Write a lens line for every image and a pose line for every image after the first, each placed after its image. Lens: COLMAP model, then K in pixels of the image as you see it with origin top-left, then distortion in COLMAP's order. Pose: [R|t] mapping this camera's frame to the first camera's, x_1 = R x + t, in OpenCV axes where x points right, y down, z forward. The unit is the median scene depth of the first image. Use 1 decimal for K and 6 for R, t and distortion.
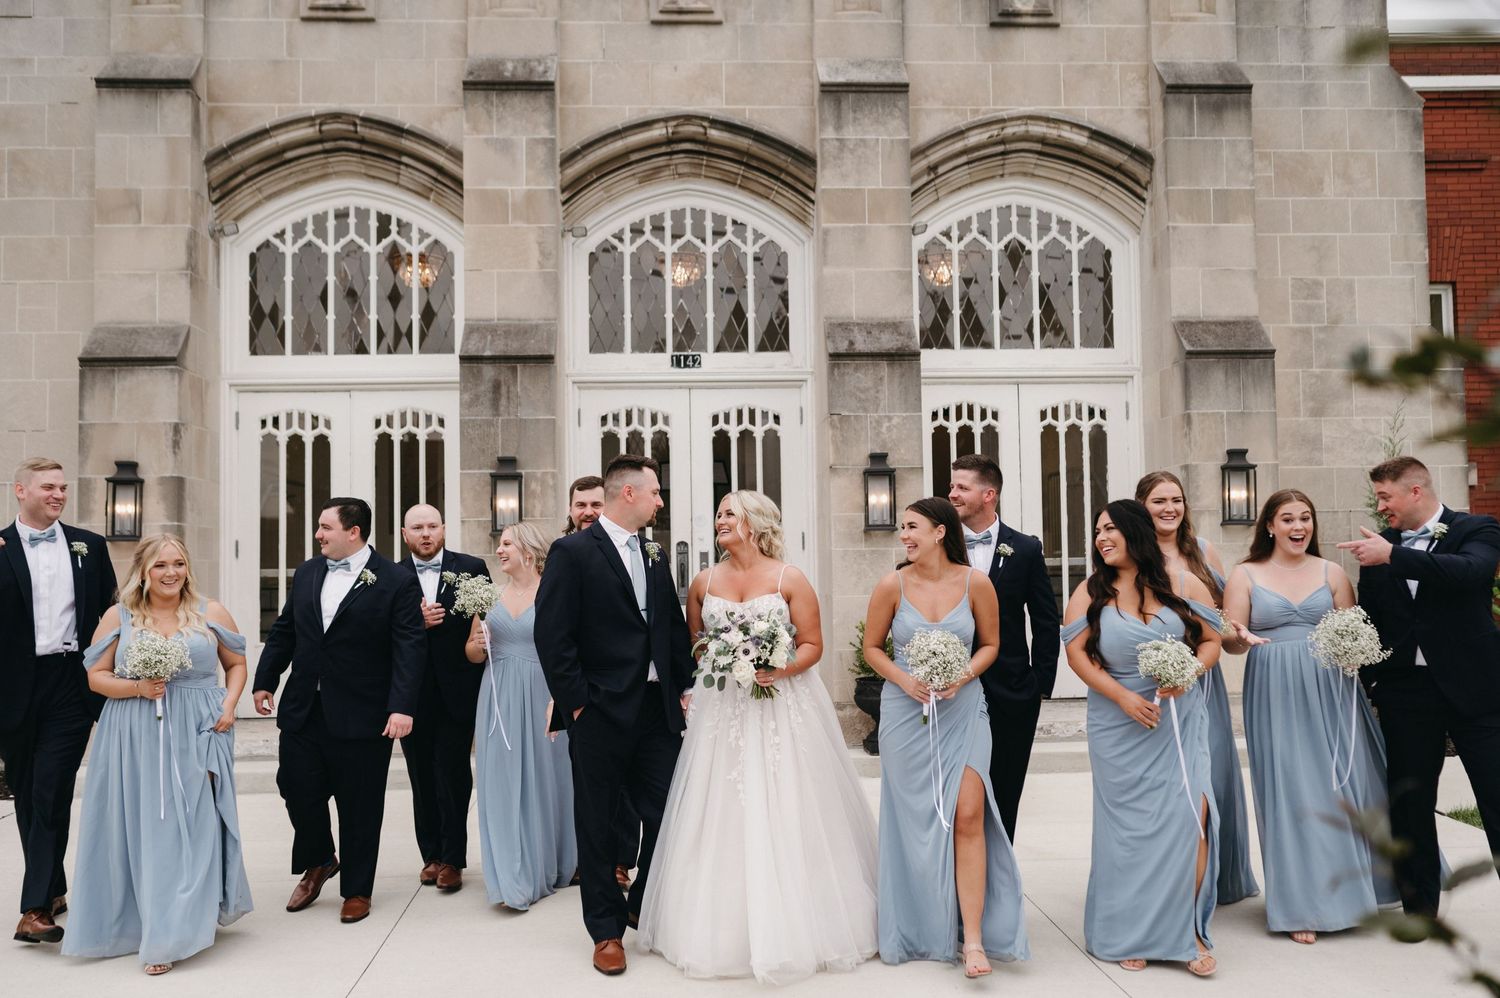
lens RADIAL K [[1588.3, 0, 760.8], [0, 1588.3, 499.1], [0, 0, 1]] dist [0.002079, 0.013011]
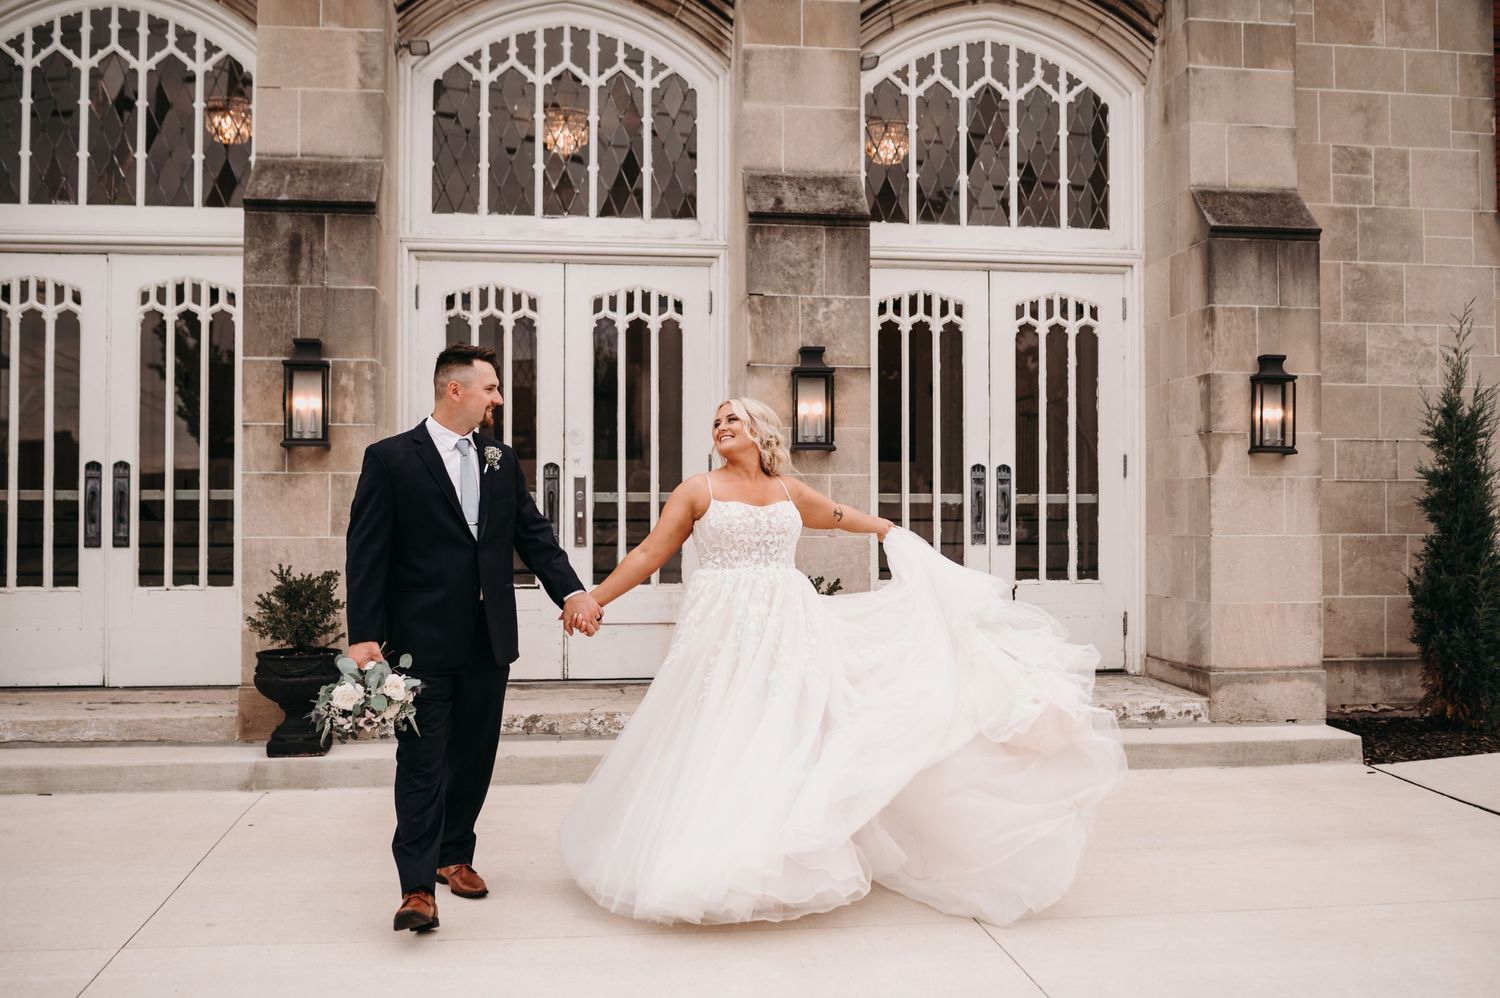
lens RADIAL K [[1608.4, 0, 794.5], [0, 1608.4, 508.2], [0, 0, 1]] dist [-0.031170, -0.025460]
pose [[0.996771, 0.016902, 0.078500, 0.006812], [-0.019677, 0.999204, 0.034707, 0.019424], [-0.077851, -0.036139, 0.996310, 0.222748]]
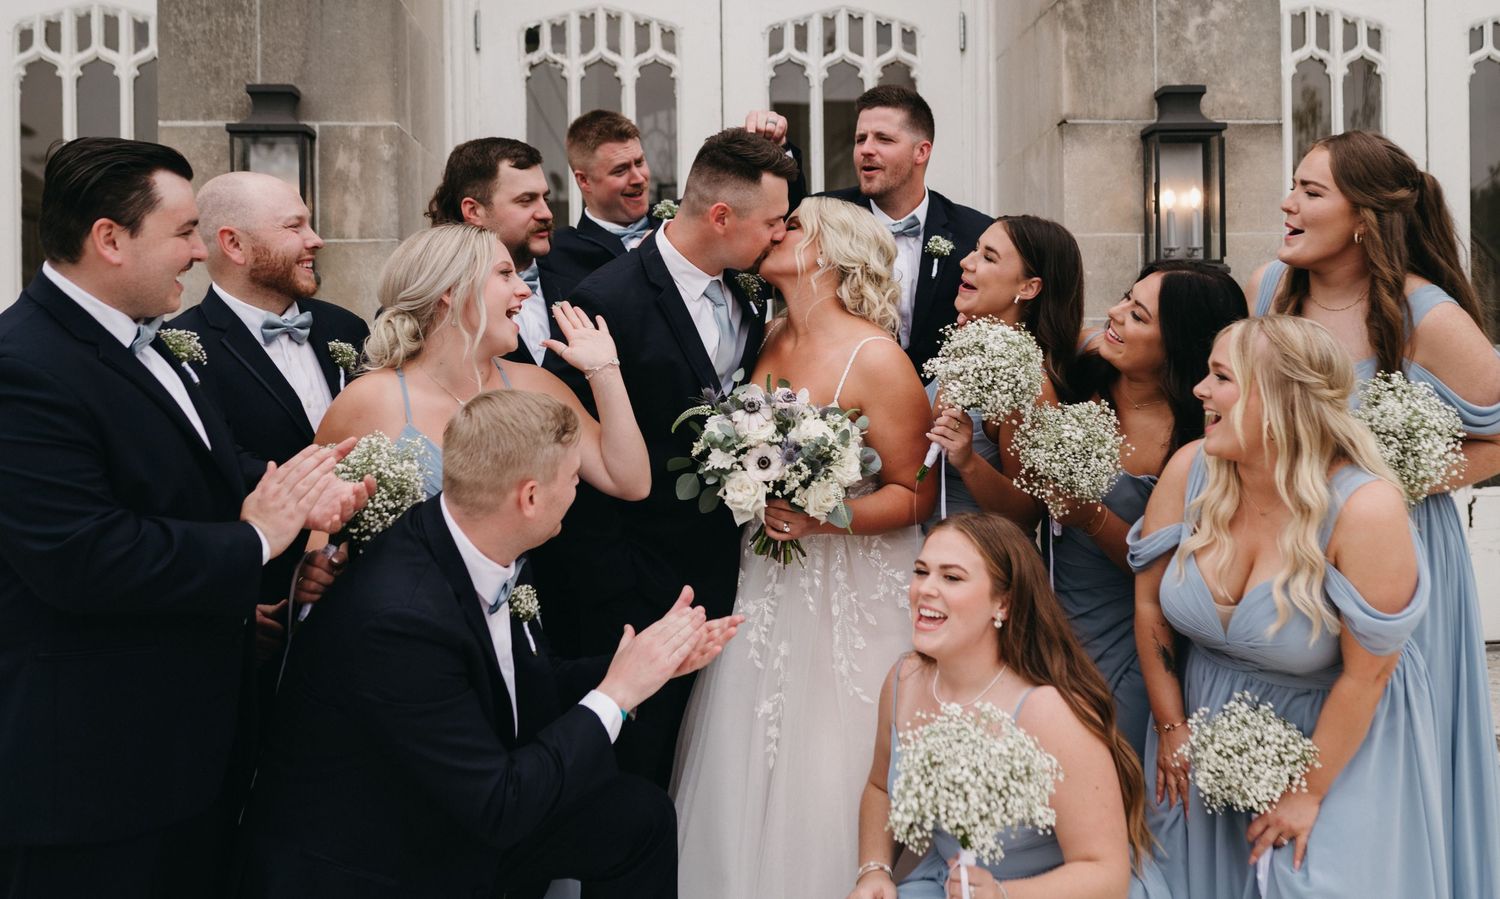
lens RADIAL K [[1677.4, 0, 797.4], [0, 1677.4, 385.7], [0, 0, 1]] dist [0.000312, -0.001311]
pose [[0.999880, 0.002337, 0.015289, -0.030177], [-0.003186, 0.998440, 0.055748, 0.023003], [-0.015135, -0.055790, 0.998328, 0.520600]]
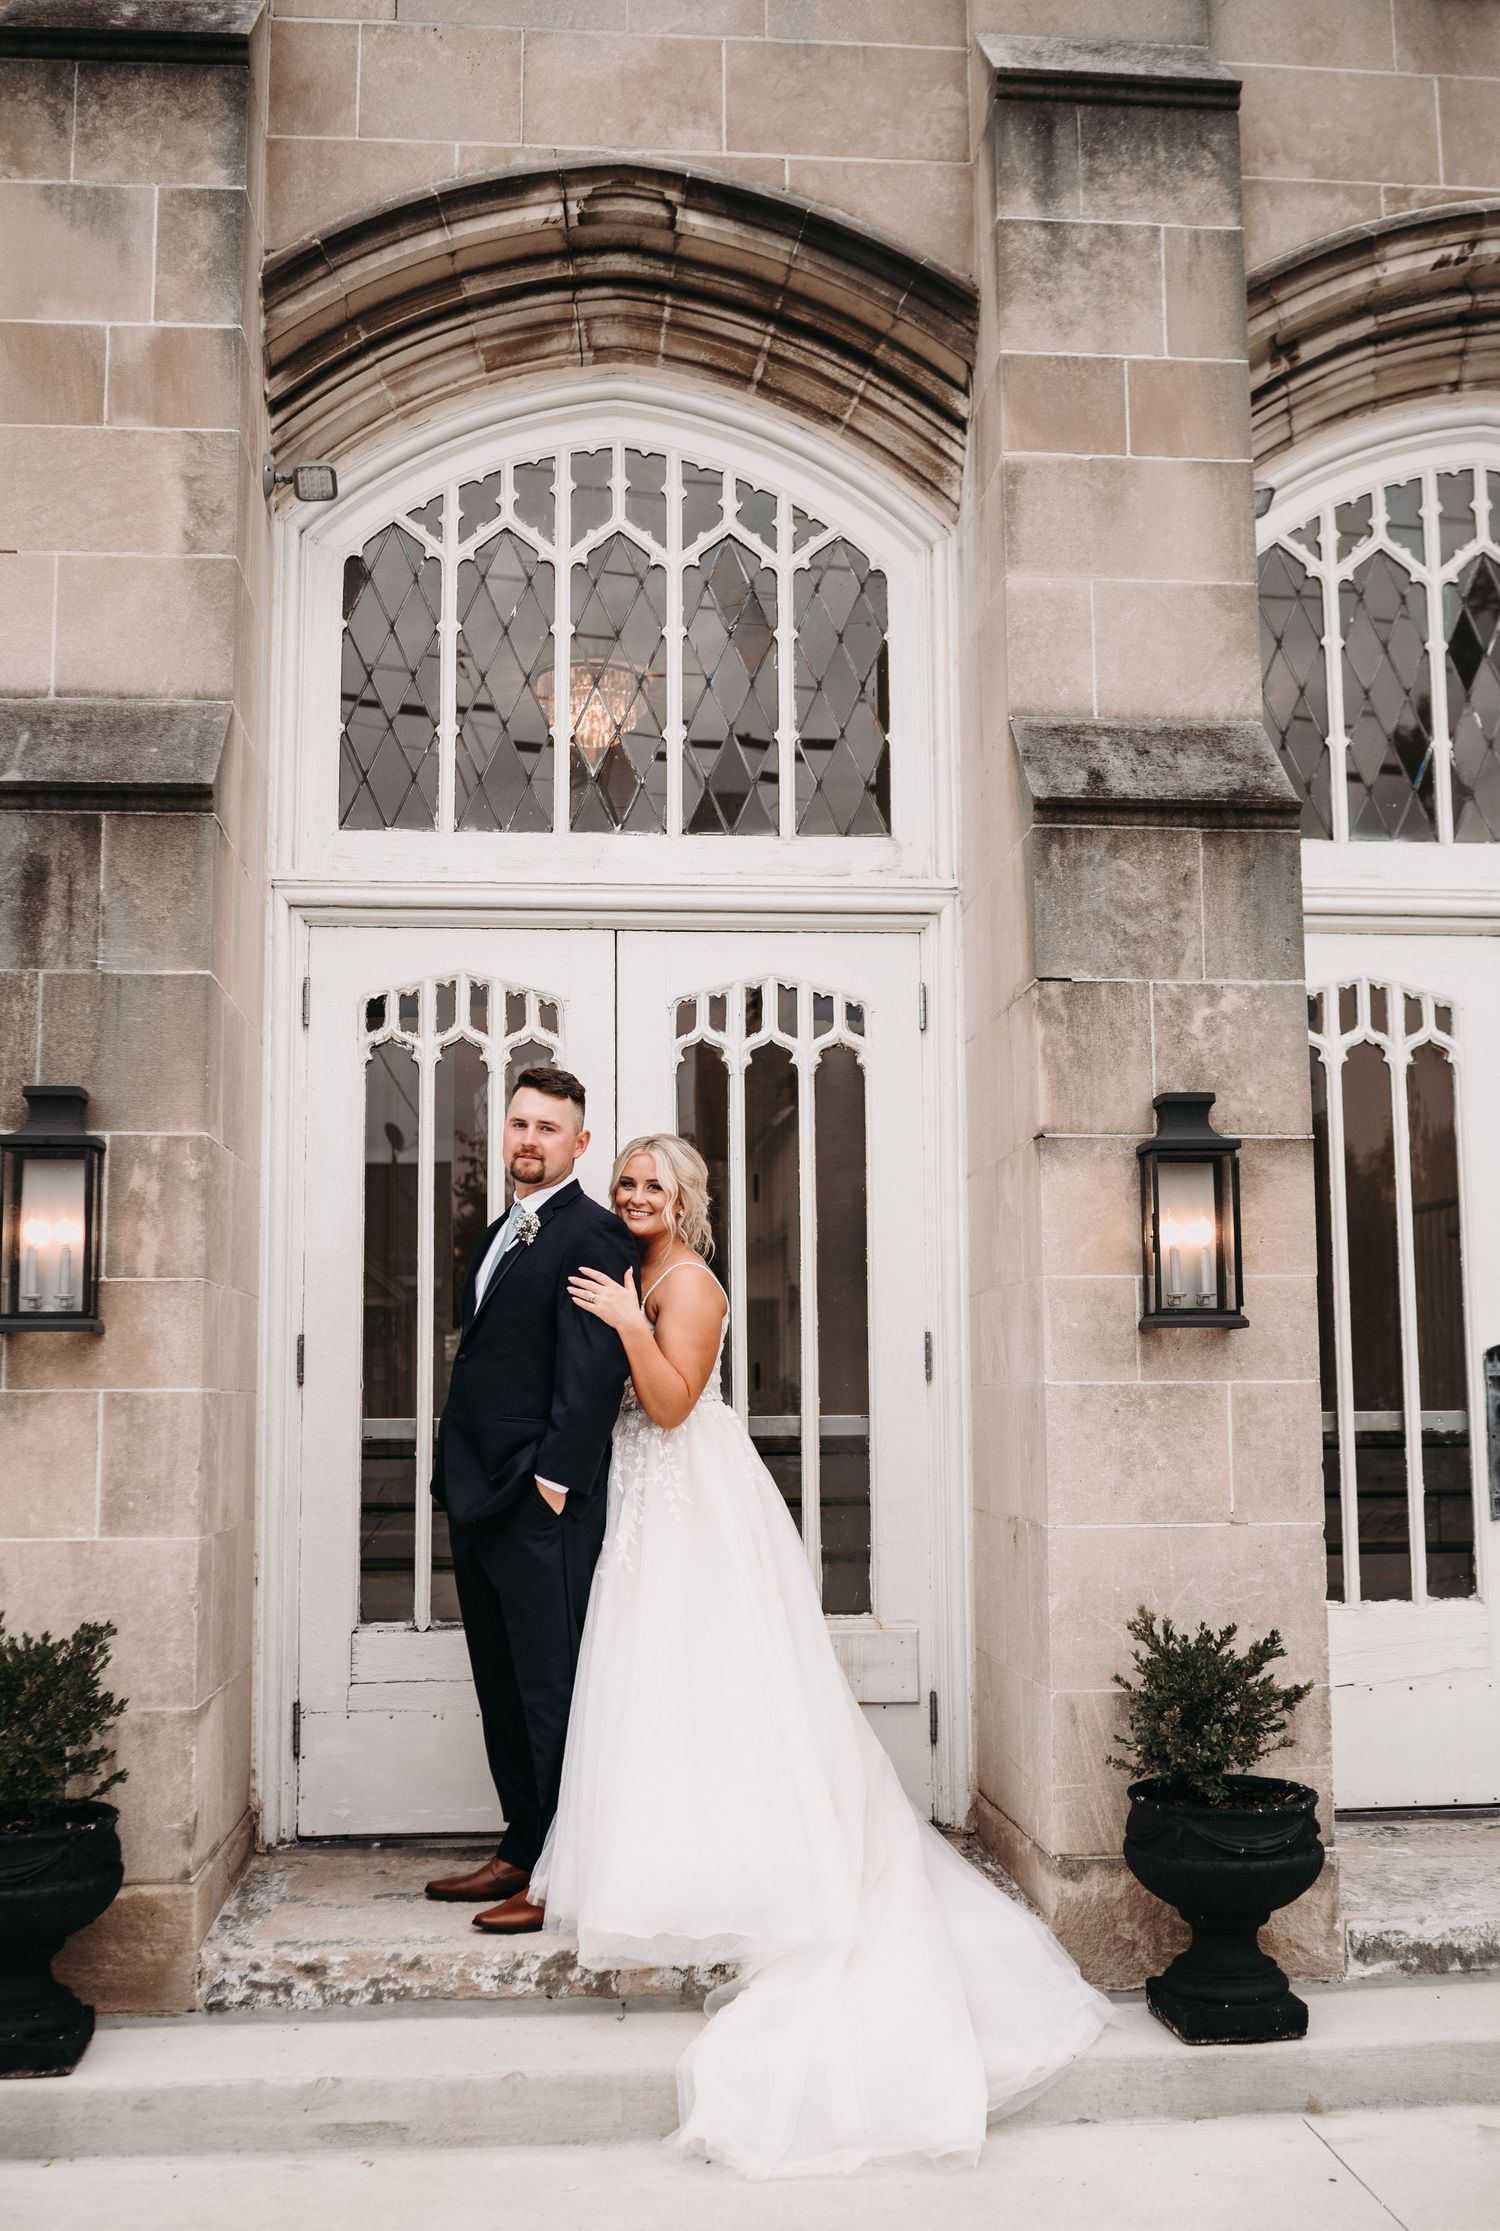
lens RADIAL K [[2423.7, 0, 774.6], [0, 2423.7, 1122.6], [0, 0, 1]] dist [-0.034512, -0.017492]
pose [[0.999442, 0.012035, 0.031167, -0.025819], [-0.009894, 0.997640, -0.067943, 0.011478], [-0.031911, 0.067597, 0.997202, 0.460808]]
